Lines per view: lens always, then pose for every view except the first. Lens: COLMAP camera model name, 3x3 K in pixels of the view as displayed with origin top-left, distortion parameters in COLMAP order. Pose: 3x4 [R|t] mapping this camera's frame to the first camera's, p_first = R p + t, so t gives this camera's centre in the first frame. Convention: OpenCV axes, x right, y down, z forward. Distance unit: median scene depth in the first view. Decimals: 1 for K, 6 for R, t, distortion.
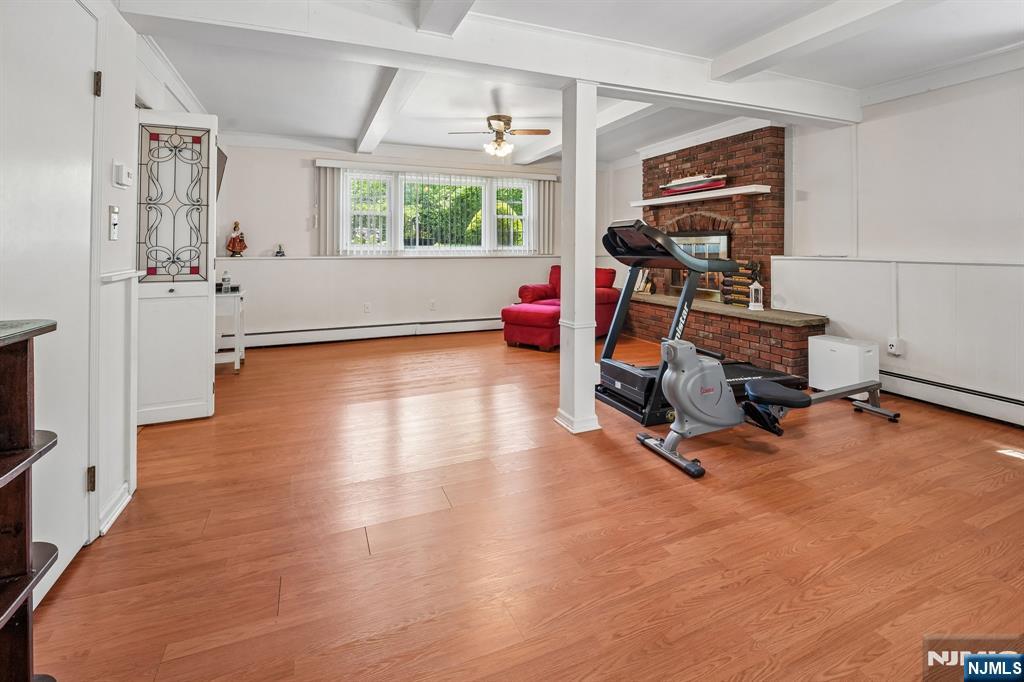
lens RADIAL K [[464.4, 0, 512.5], [0, 464.4, 342.2], [0, 0, 1]] dist [-0.002447, -0.000332]
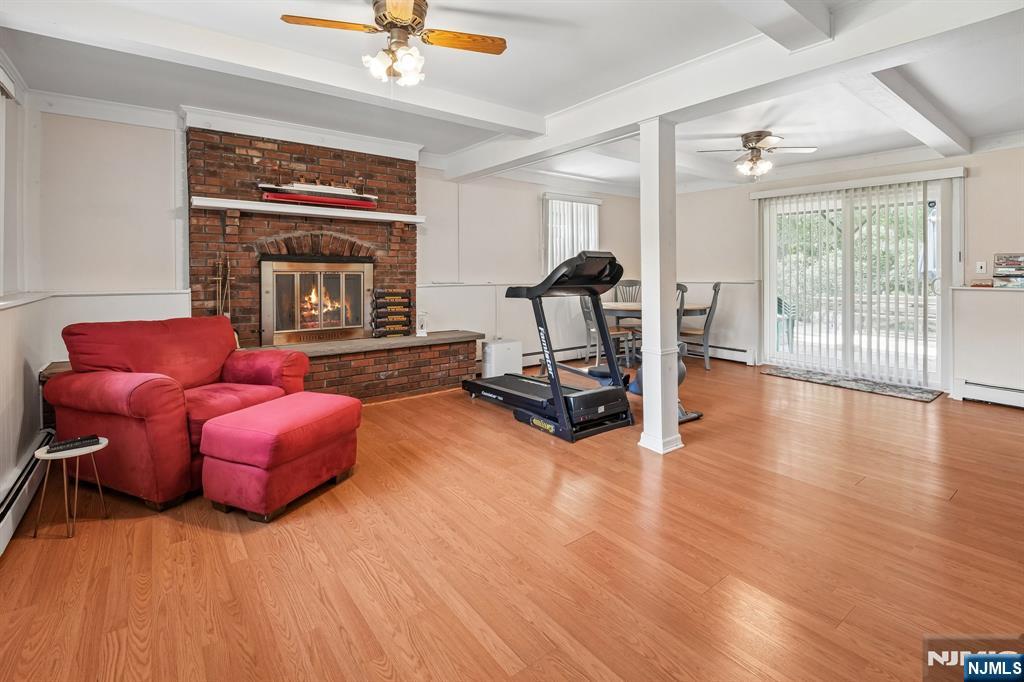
lens RADIAL K [[464.4, 0, 511.3], [0, 464.4, 338.9], [0, 0, 1]] dist [-0.002447, -0.000332]
pose [[-0.244788, -0.135421, 0.960073, -0.457737], [0.193608, 0.963429, 0.185258, -0.190863], [-0.950050, 0.231227, -0.209617, 0.909938]]
